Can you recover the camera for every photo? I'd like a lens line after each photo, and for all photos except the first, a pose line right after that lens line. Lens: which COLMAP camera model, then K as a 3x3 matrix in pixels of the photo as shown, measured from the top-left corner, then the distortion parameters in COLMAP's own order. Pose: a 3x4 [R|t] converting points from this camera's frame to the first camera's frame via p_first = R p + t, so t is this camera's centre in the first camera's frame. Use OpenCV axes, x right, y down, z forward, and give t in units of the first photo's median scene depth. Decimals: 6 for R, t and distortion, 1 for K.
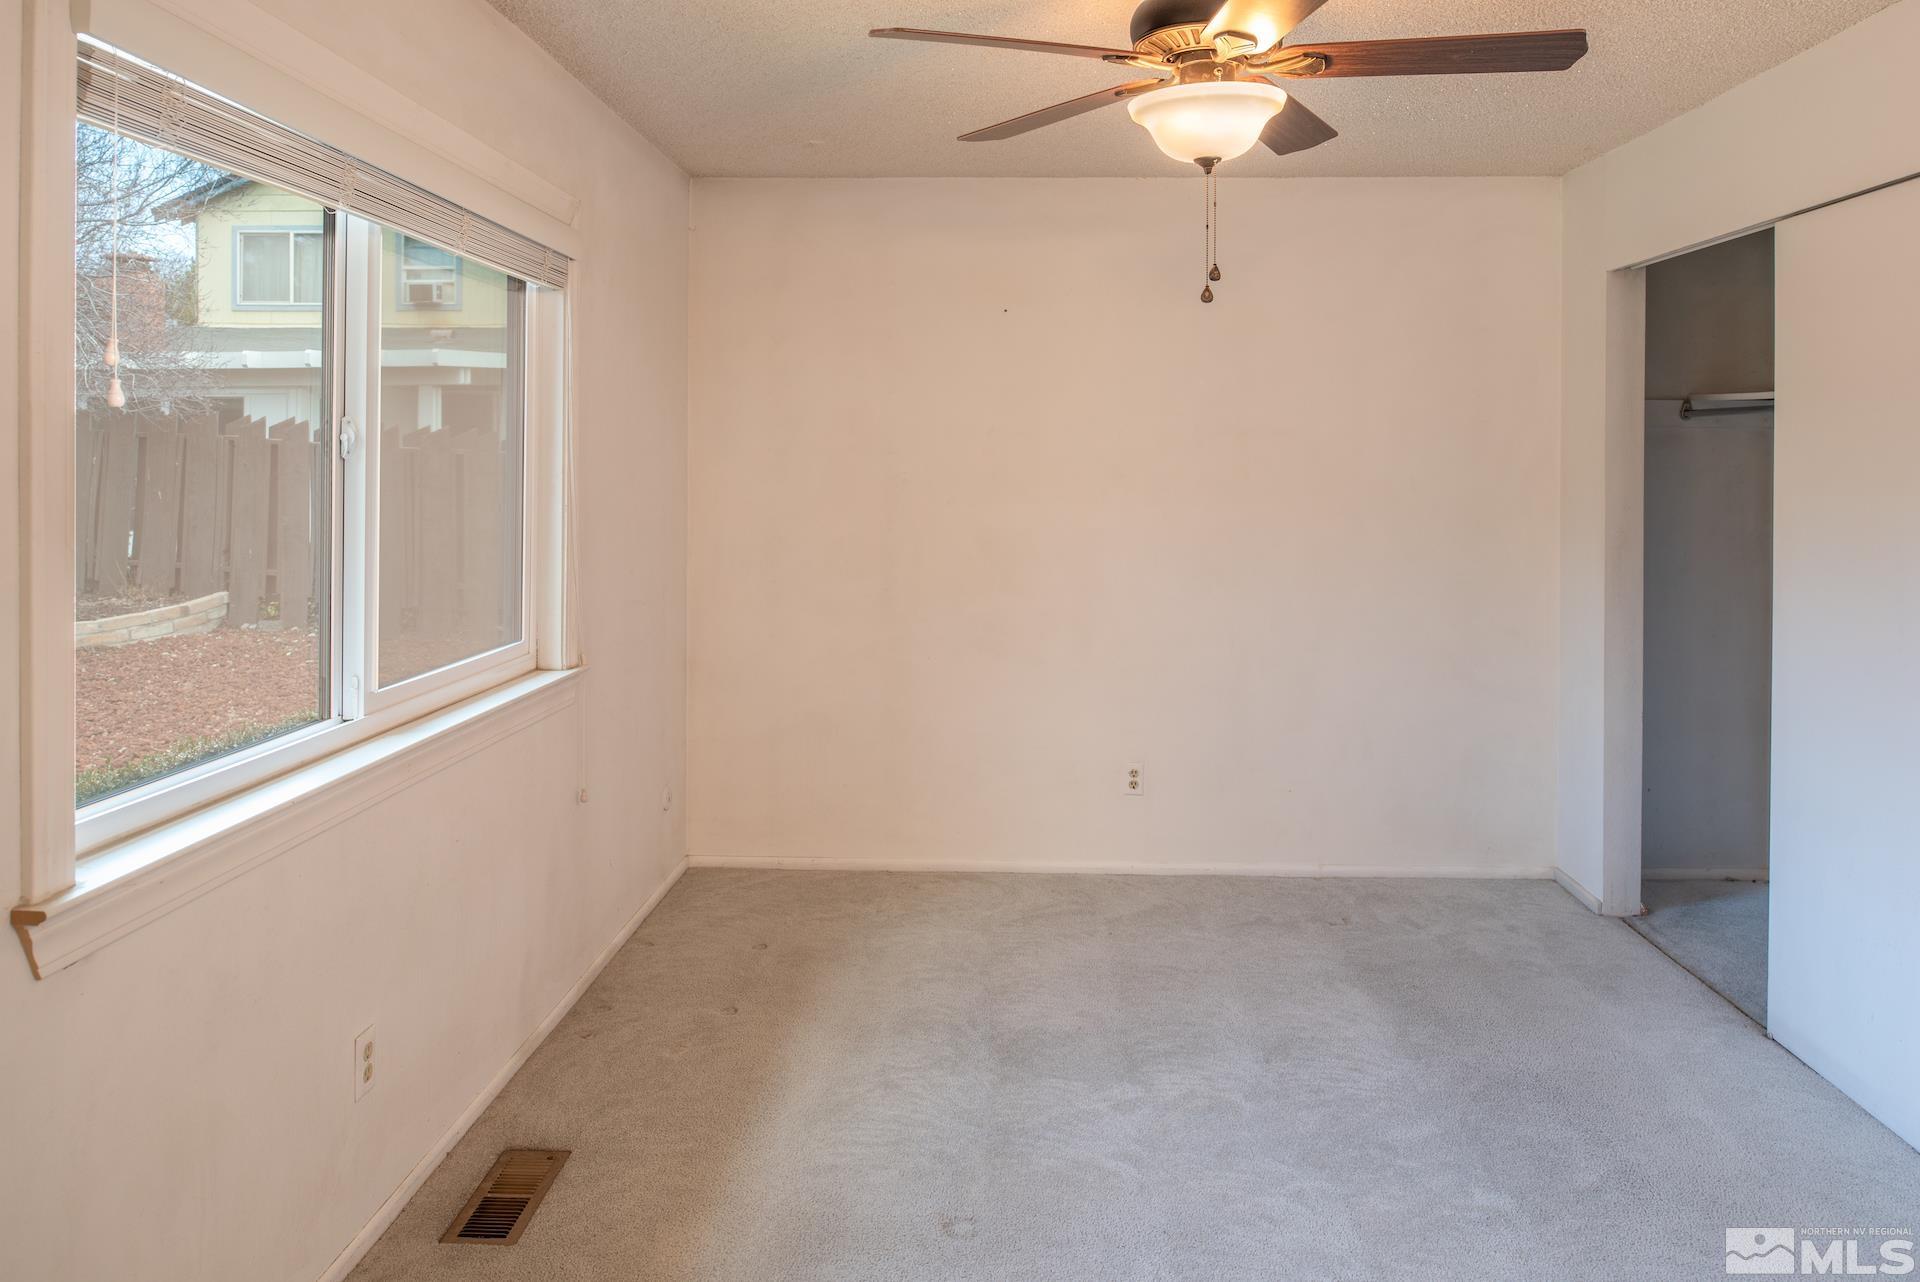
lens RADIAL K [[1335.8, 0, 963.0], [0, 1335.8, 464.7], [0, 0, 1]] dist [-0.007441, -0.004083]
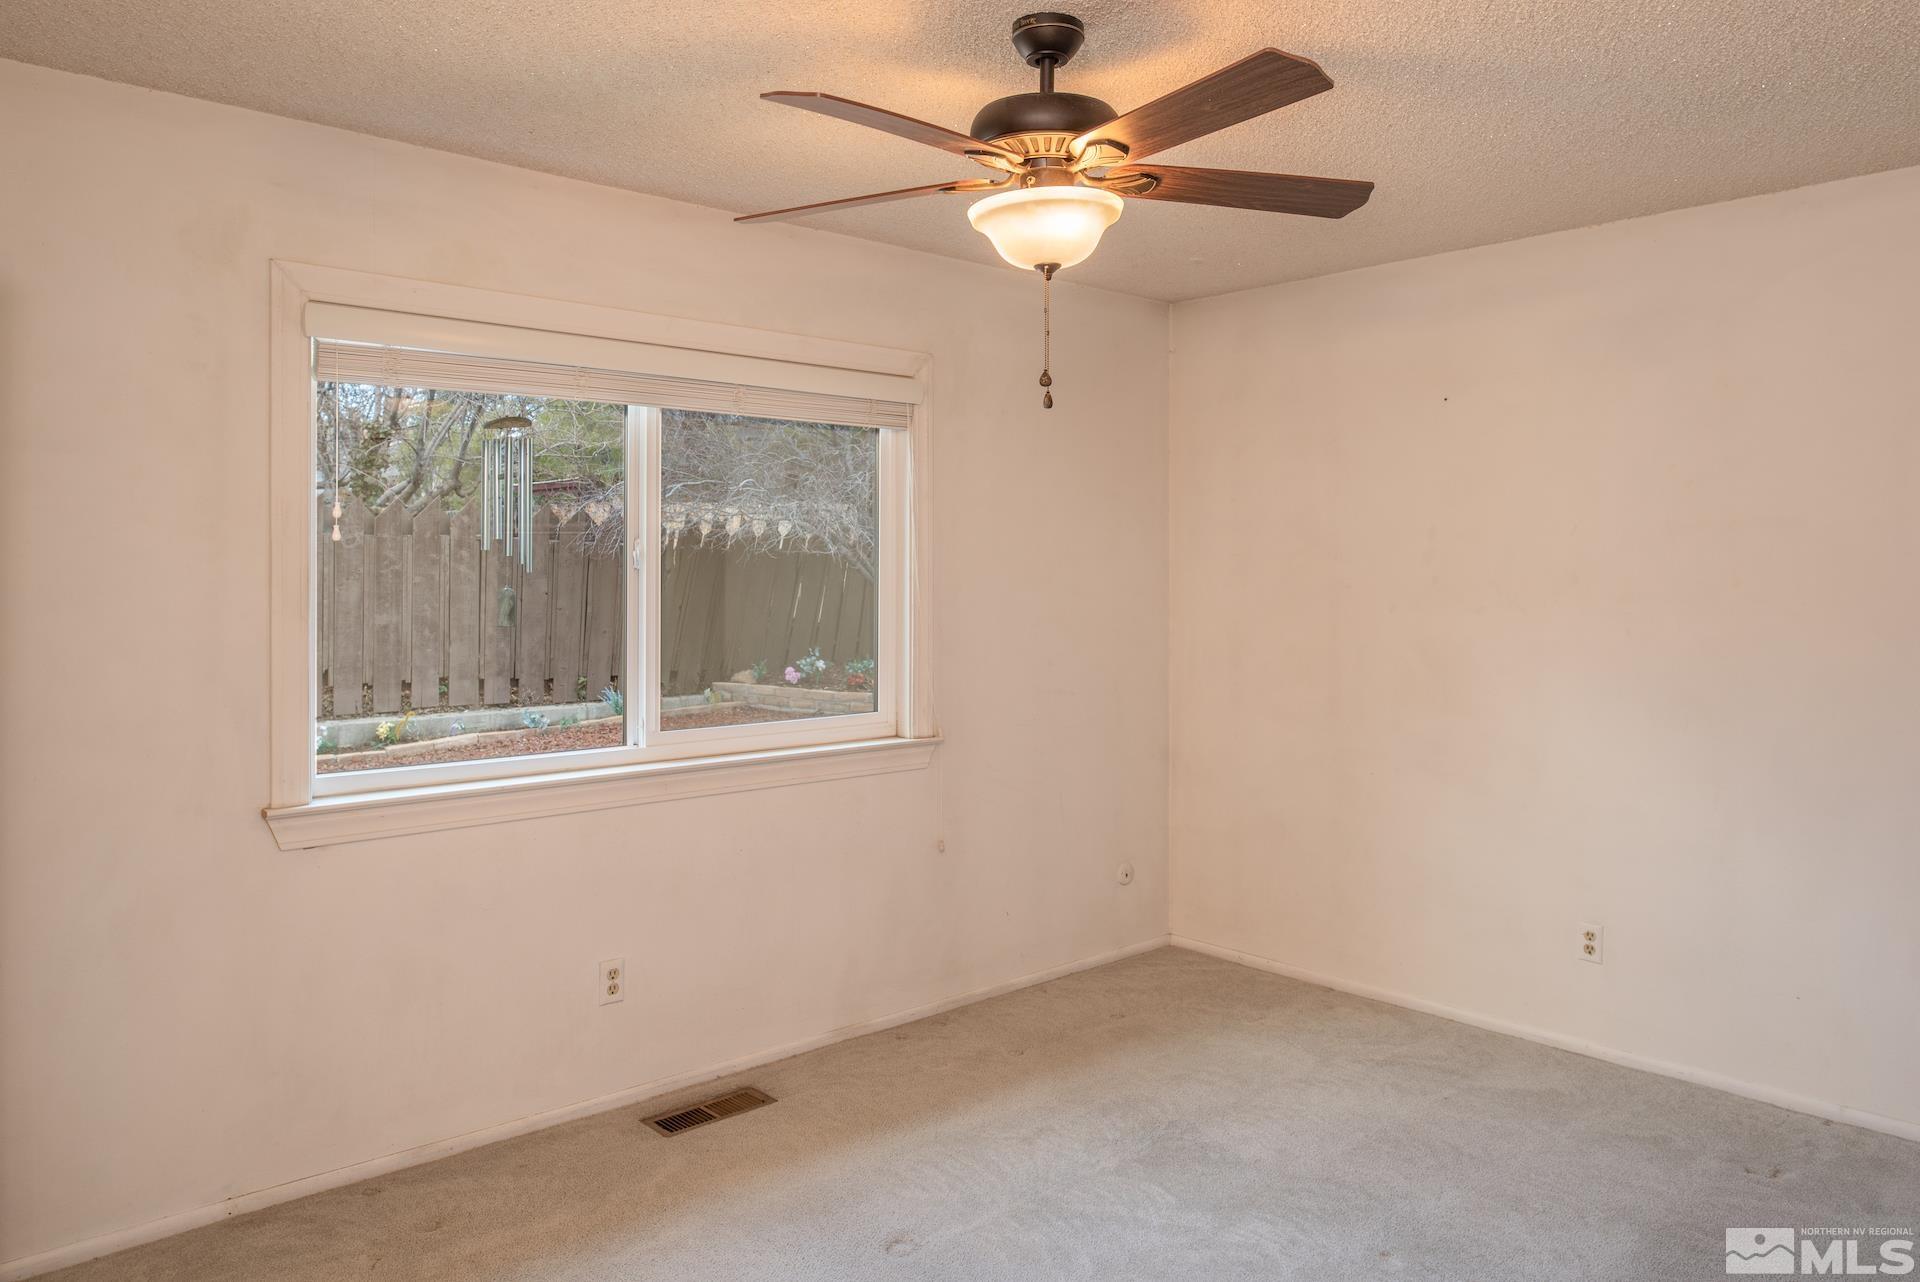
lens RADIAL K [[1318.2, 0, 958.5], [0, 1318.2, 561.5], [0, 0, 1]] dist [-0.008145, -0.003653]
pose [[0.698161, -0.008994, -0.715884, 0.600371], [0.003768, 0.999953, -0.008888, 0.001811], [0.715931, 0.003507, 0.698162, 0.184649]]
